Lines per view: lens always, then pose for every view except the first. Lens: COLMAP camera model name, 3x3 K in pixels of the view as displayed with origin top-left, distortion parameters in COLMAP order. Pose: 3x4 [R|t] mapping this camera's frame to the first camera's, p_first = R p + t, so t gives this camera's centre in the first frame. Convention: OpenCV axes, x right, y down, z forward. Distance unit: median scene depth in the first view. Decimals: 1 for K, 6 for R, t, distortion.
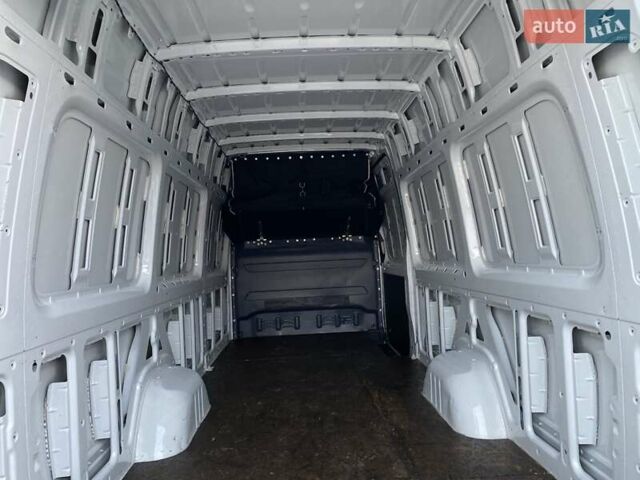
lens RADIAL K [[498.2, 0, 311.3], [0, 498.2, 243.9], [0, 0, 1]] dist [0.035757, -0.038246]
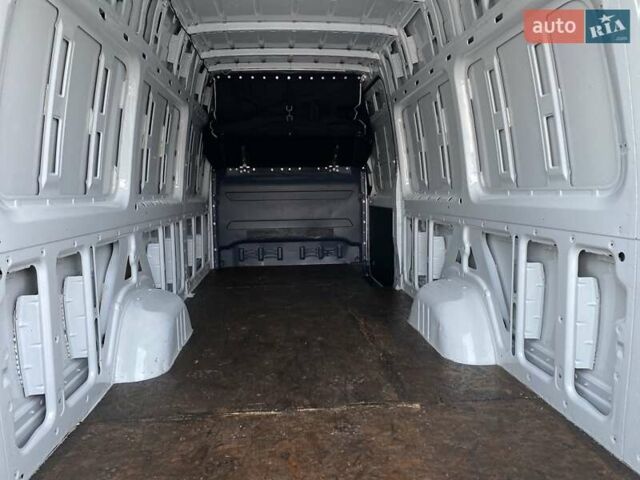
lens RADIAL K [[494.7, 0, 312.9], [0, 494.7, 240.3], [0, 0, 1]] dist [0.033853, -0.033832]
pose [[0.998376, 0.026149, 0.050619, -0.020905], [-0.031619, 0.993377, 0.110469, 0.034932], [-0.047395, -0.111890, 0.992590, 0.050774]]
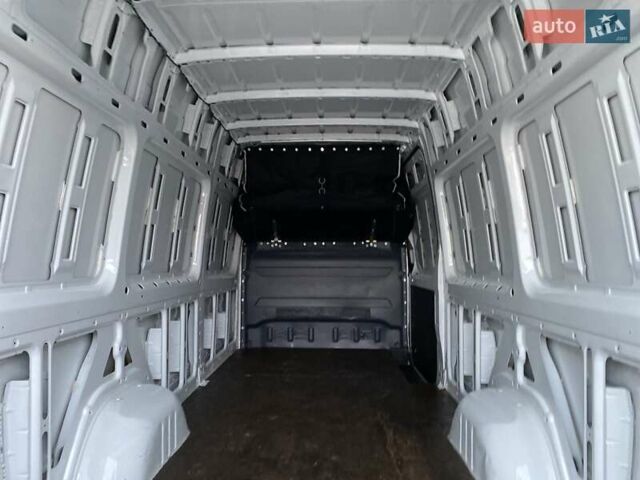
lens RADIAL K [[481.5, 0, 307.0], [0, 481.5, 253.1], [0, 0, 1]] dist [0.009815, -0.006600]
pose [[0.995544, 0.048648, -0.080782, 0.042519], [-0.048382, 0.998815, 0.005244, 0.009739], [0.080942, -0.001312, 0.996718, 0.205251]]
